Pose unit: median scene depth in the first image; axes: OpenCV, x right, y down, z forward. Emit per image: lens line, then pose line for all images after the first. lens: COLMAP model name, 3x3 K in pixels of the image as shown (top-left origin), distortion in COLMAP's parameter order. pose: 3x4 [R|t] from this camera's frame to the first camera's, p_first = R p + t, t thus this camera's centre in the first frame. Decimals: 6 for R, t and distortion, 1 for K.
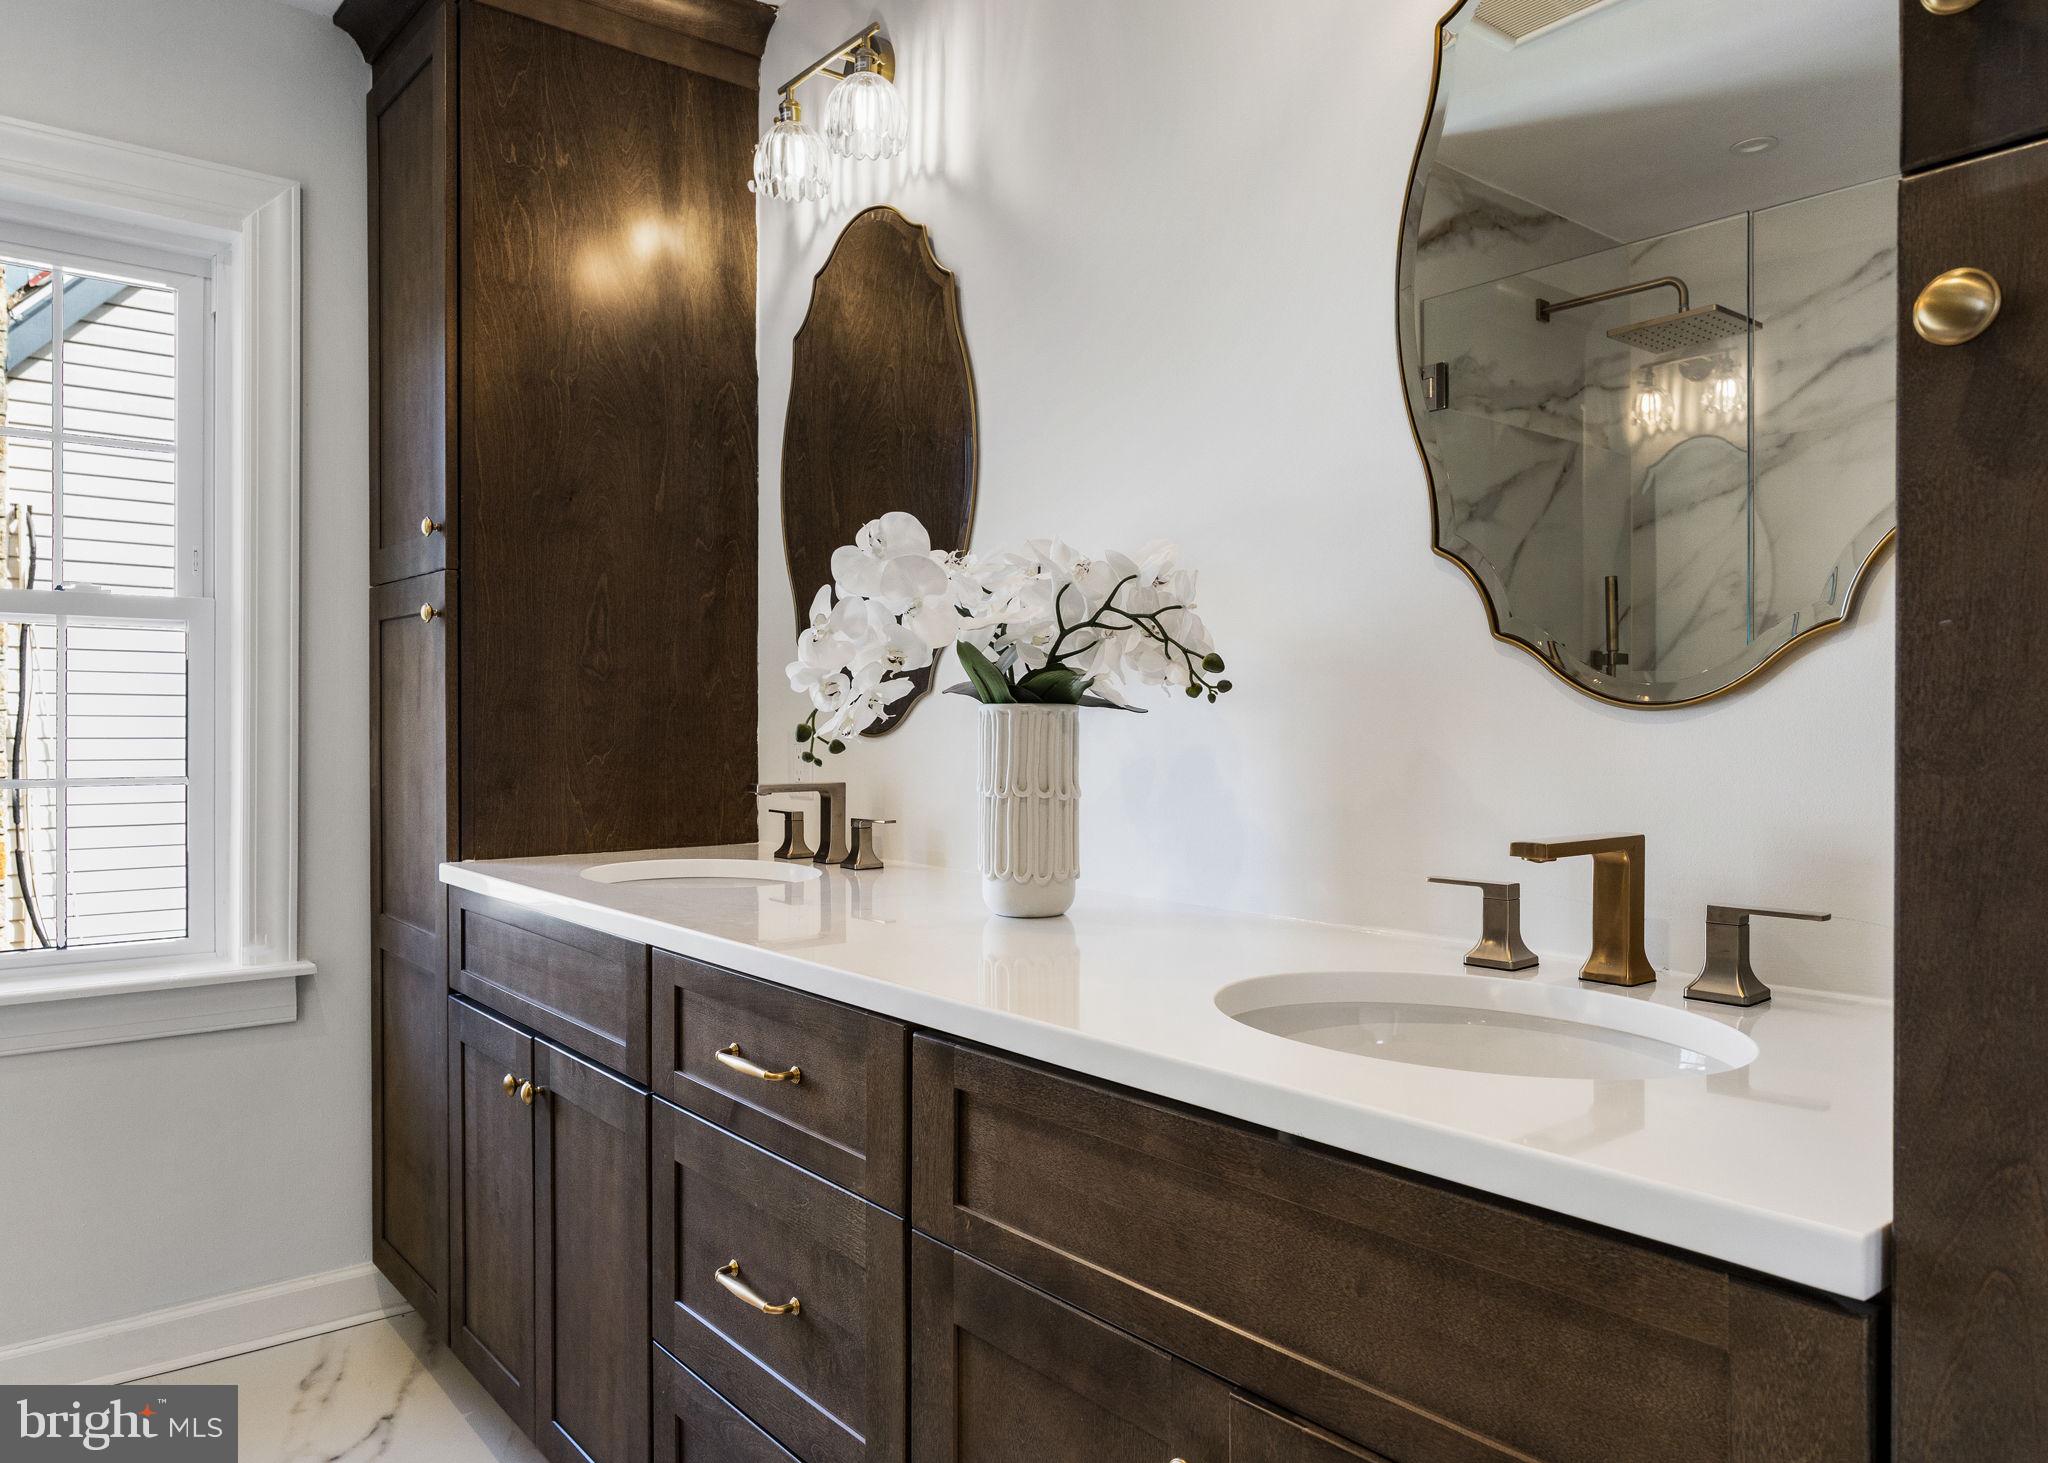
lens RADIAL K [[1402.5, 0, 1025.7], [0, 1402.5, 727.4], [0, 0, 1]] dist [-0.002359, -0.001723]
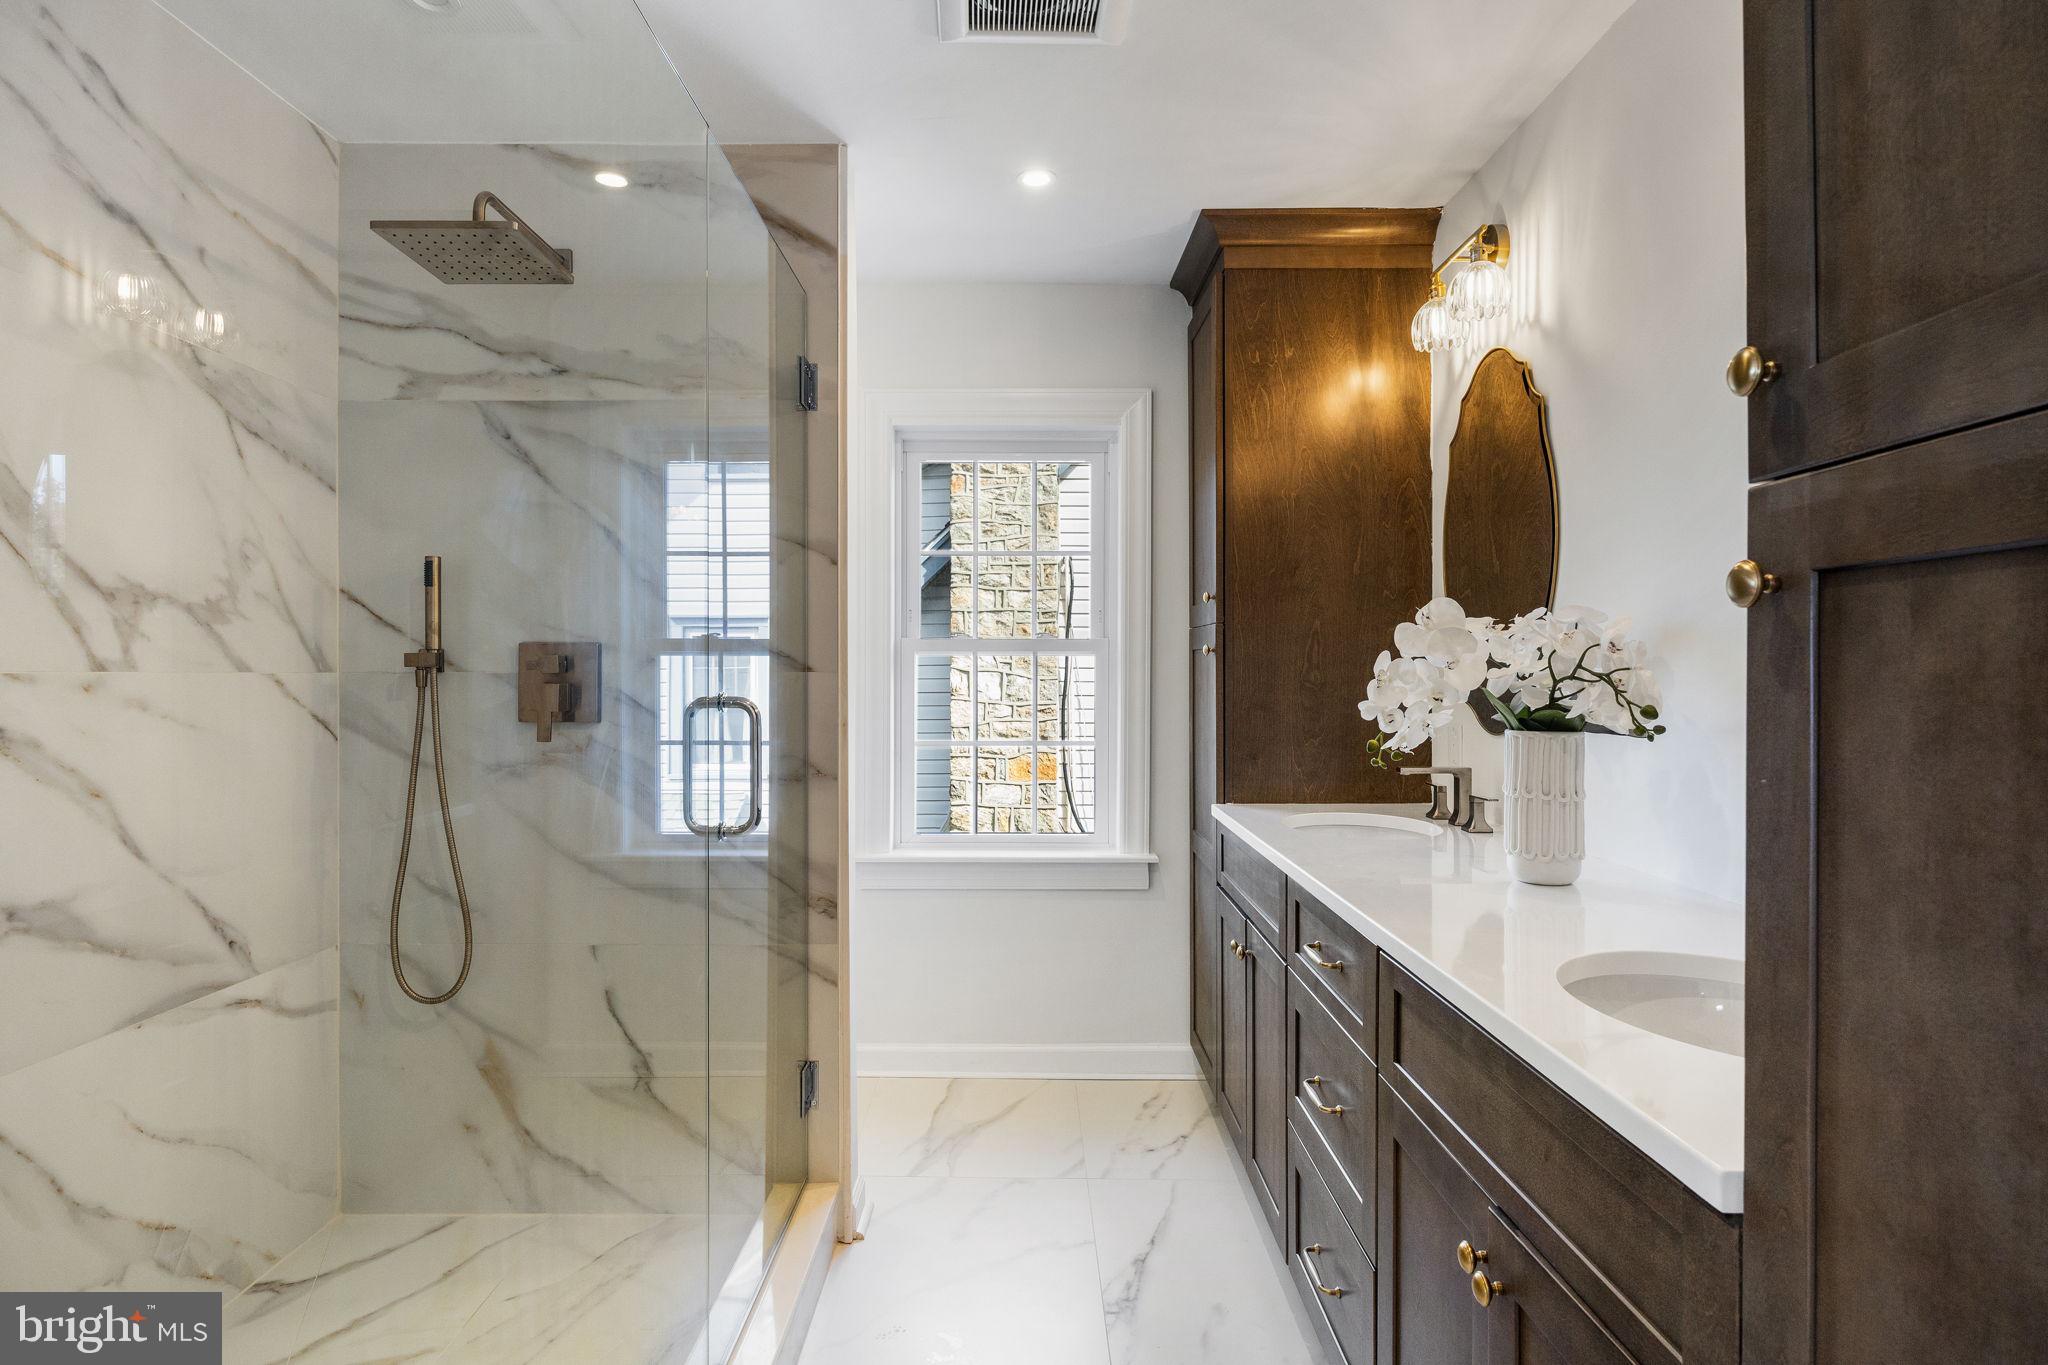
lens RADIAL K [[1079.1, 0, 1026.9], [0, 1079.1, 681.3], [0, 0, 1]] dist [-0.003725, -0.000220]
pose [[0.778952, 0.003689, -0.627073, 0.197182], [-0.002969, 0.999993, 0.002195, -0.047372], [0.627077, 0.000152, 0.778957, -0.108664]]
